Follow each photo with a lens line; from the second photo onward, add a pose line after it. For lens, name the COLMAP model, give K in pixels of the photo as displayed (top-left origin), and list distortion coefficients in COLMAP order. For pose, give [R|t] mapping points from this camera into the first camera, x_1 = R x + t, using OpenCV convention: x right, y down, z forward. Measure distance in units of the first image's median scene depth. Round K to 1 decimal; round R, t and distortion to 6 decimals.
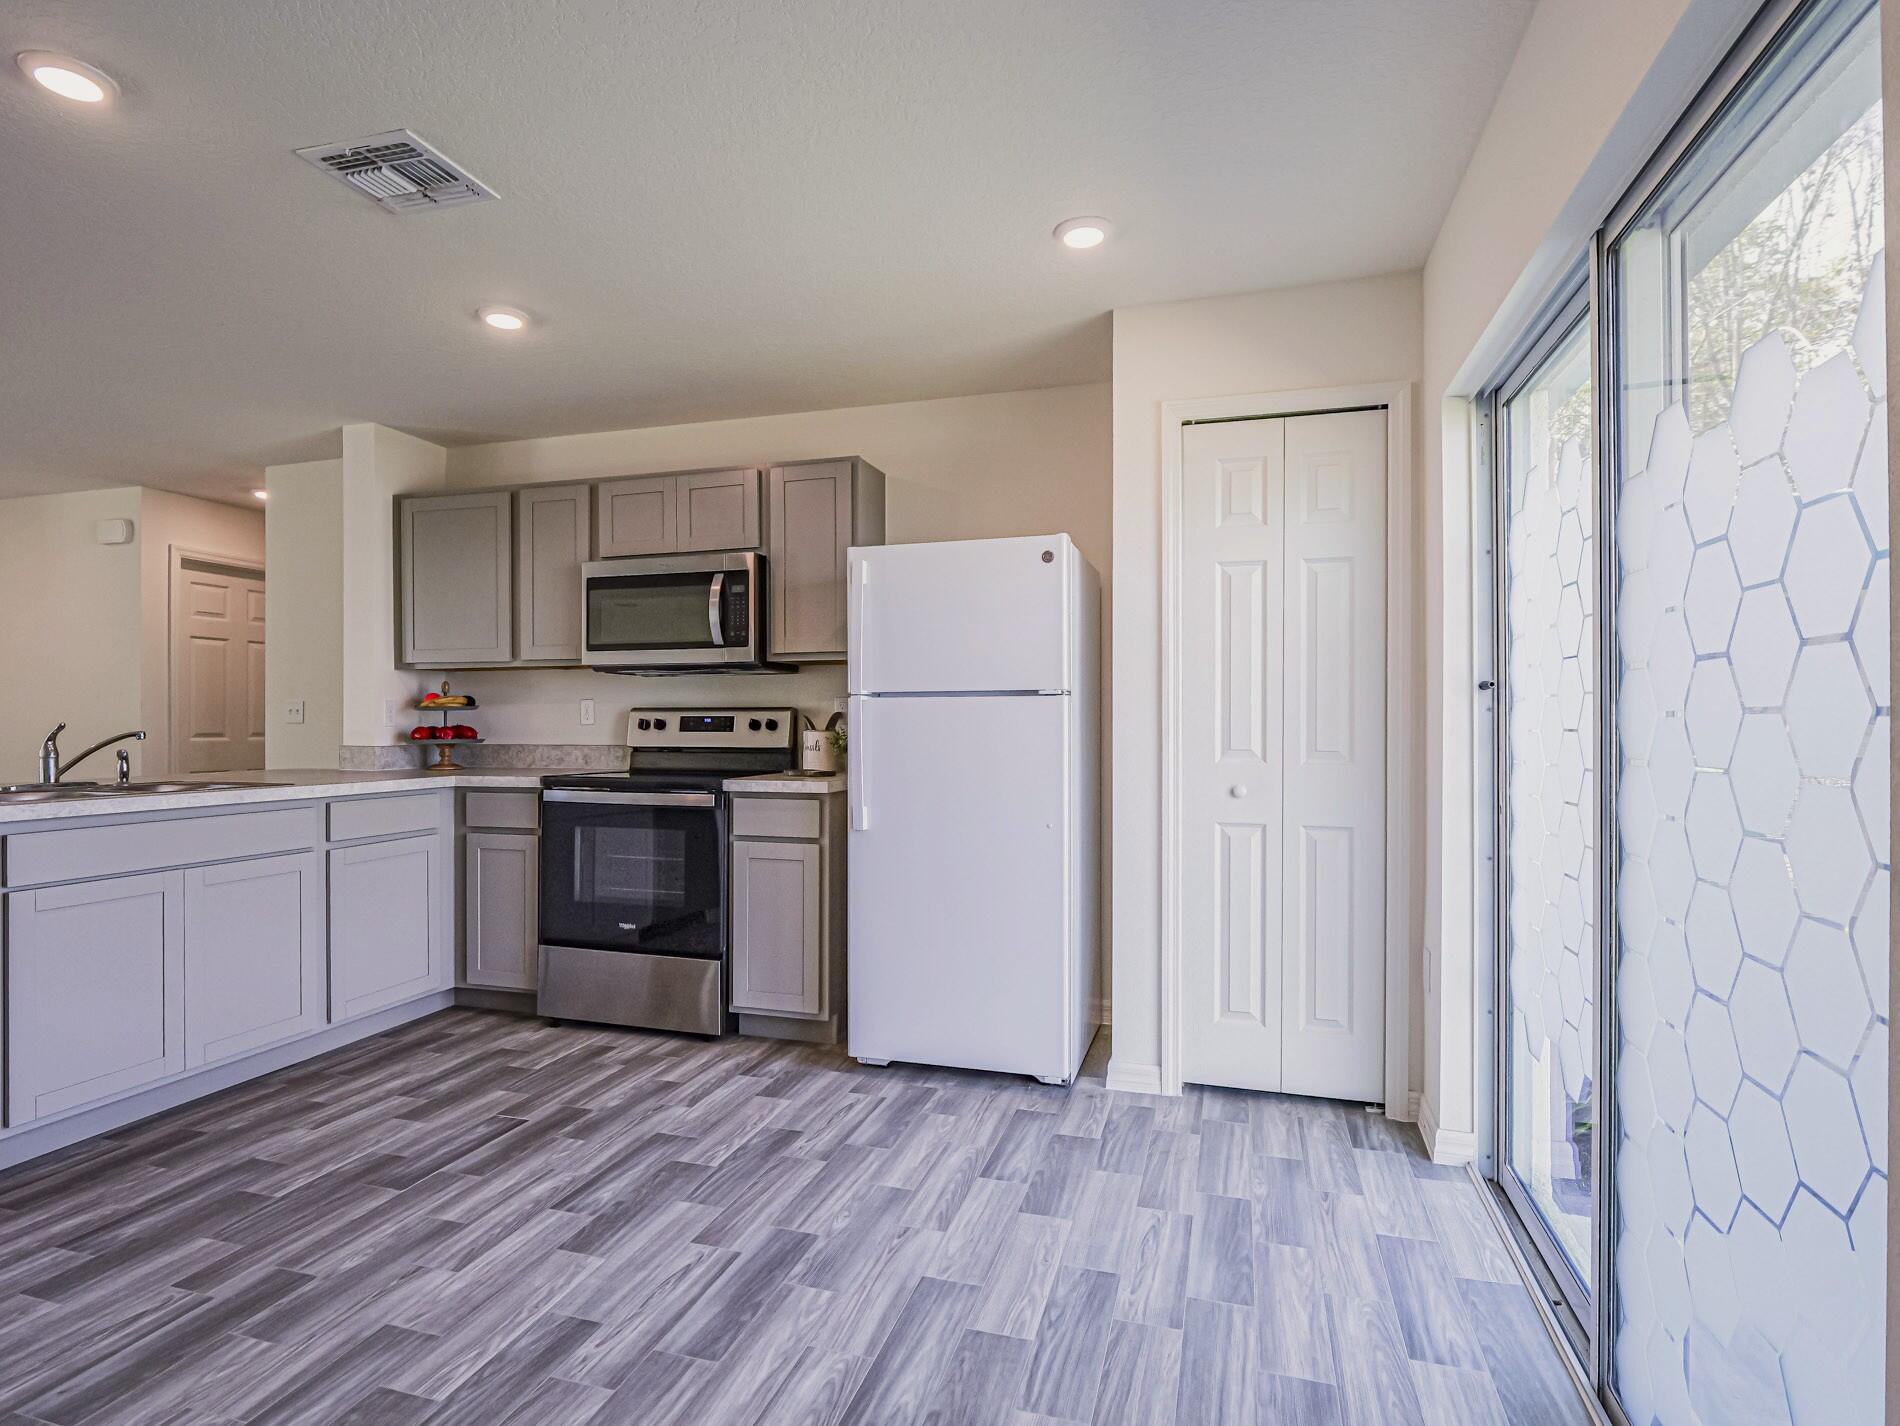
lens RADIAL K [[917.8, 0, 953.9], [0, 917.8, 735.7], [0, 0, 1]] dist [-0.000022, -0.000066]
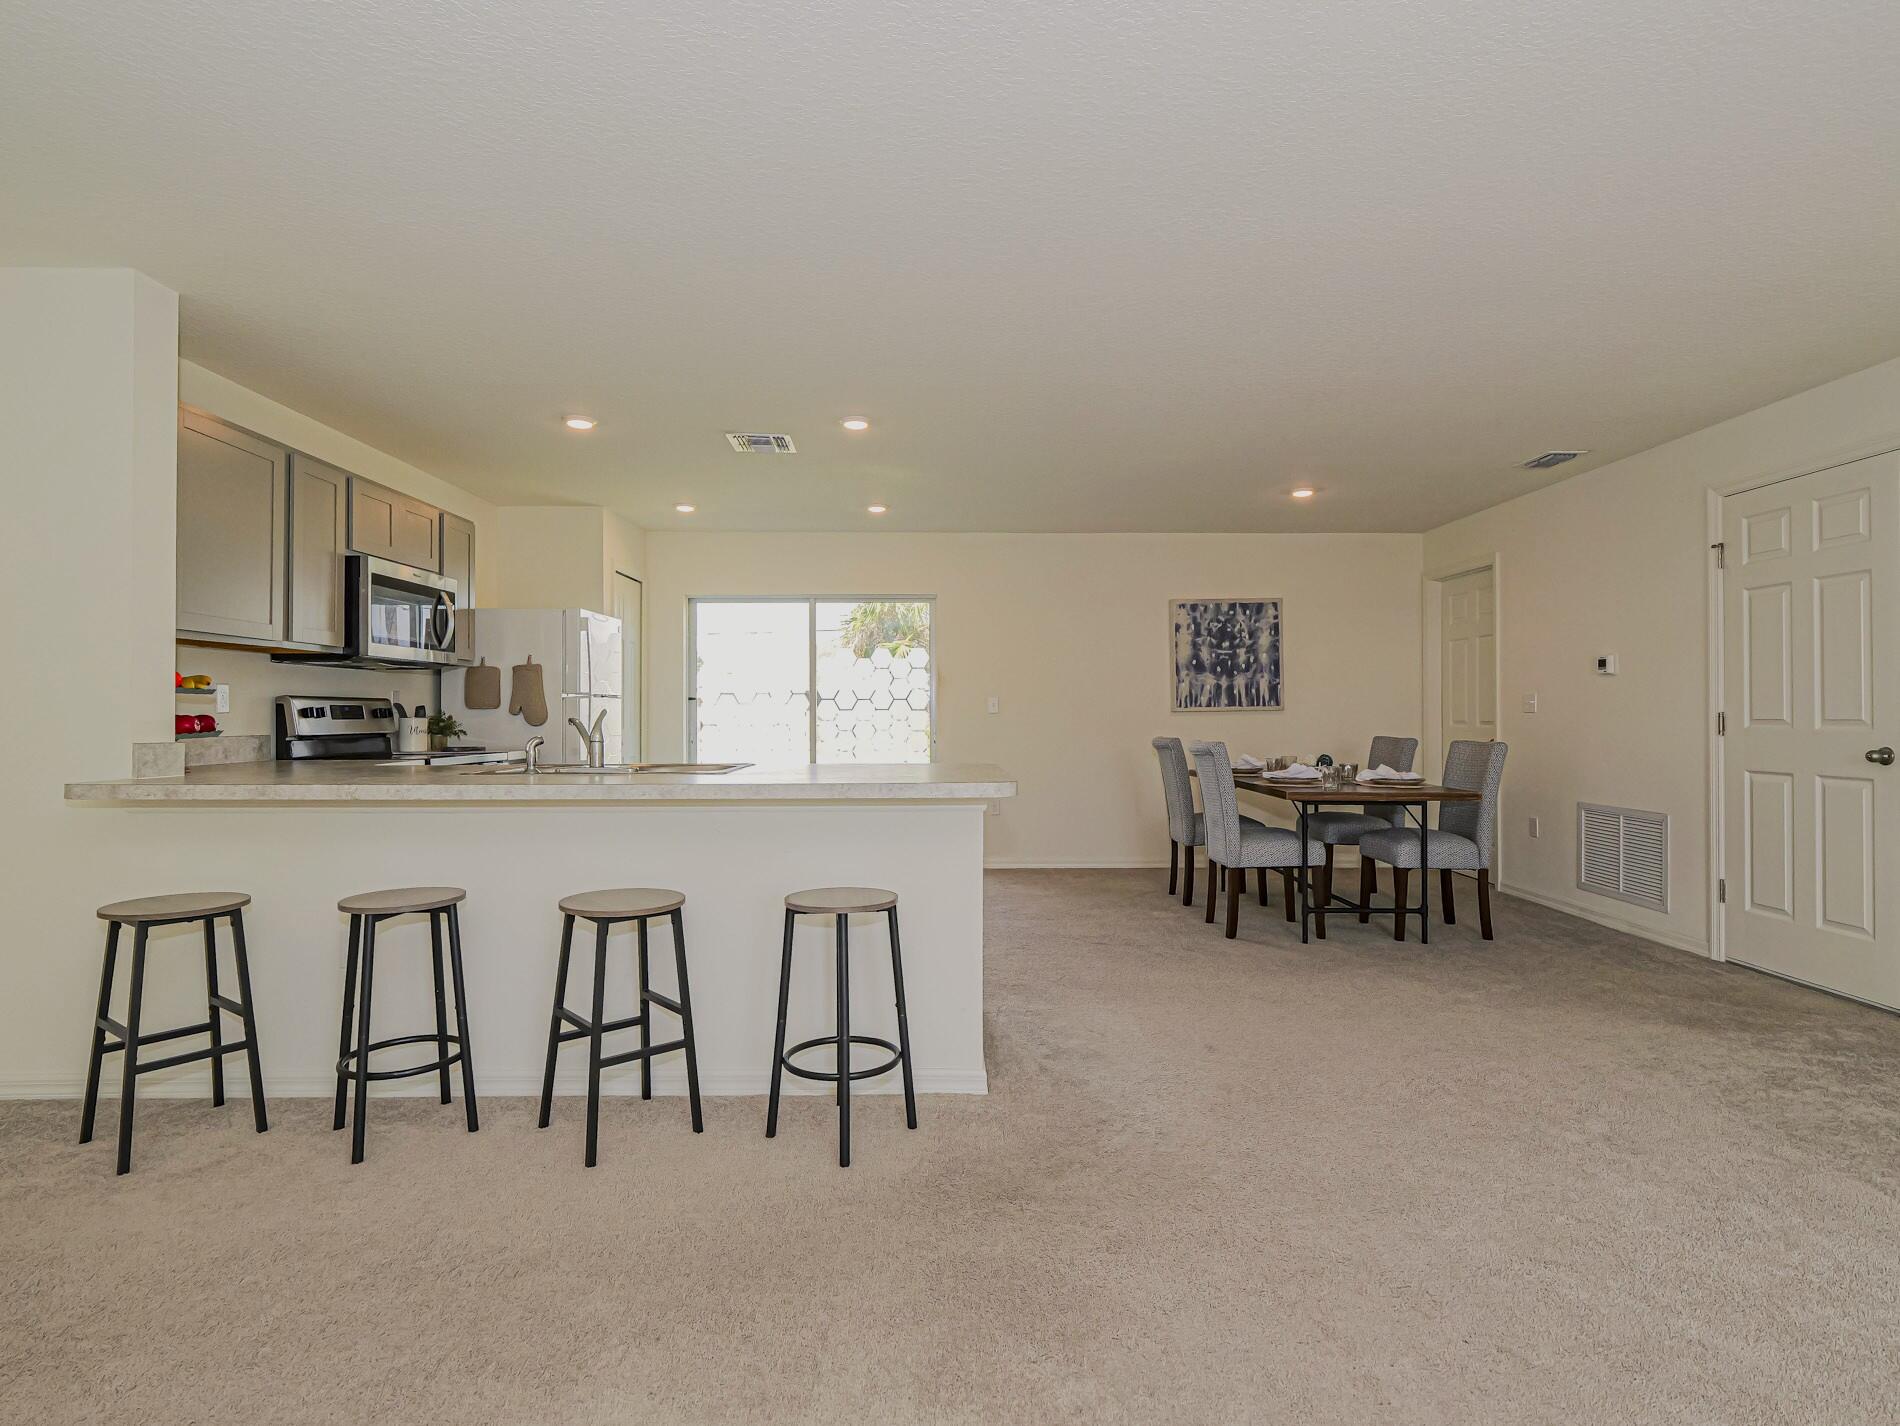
lens RADIAL K [[993.4, 0, 950.0], [0, 993.4, 713.0], [0, 0, 1]] dist [-0.000899, -0.000051]
pose [[-0.281484, 0.000410, 0.959566, -1.594992], [0.011471, 0.999930, 0.002938, -0.007143], [-0.959497, 0.011834, -0.281469, 0.654600]]
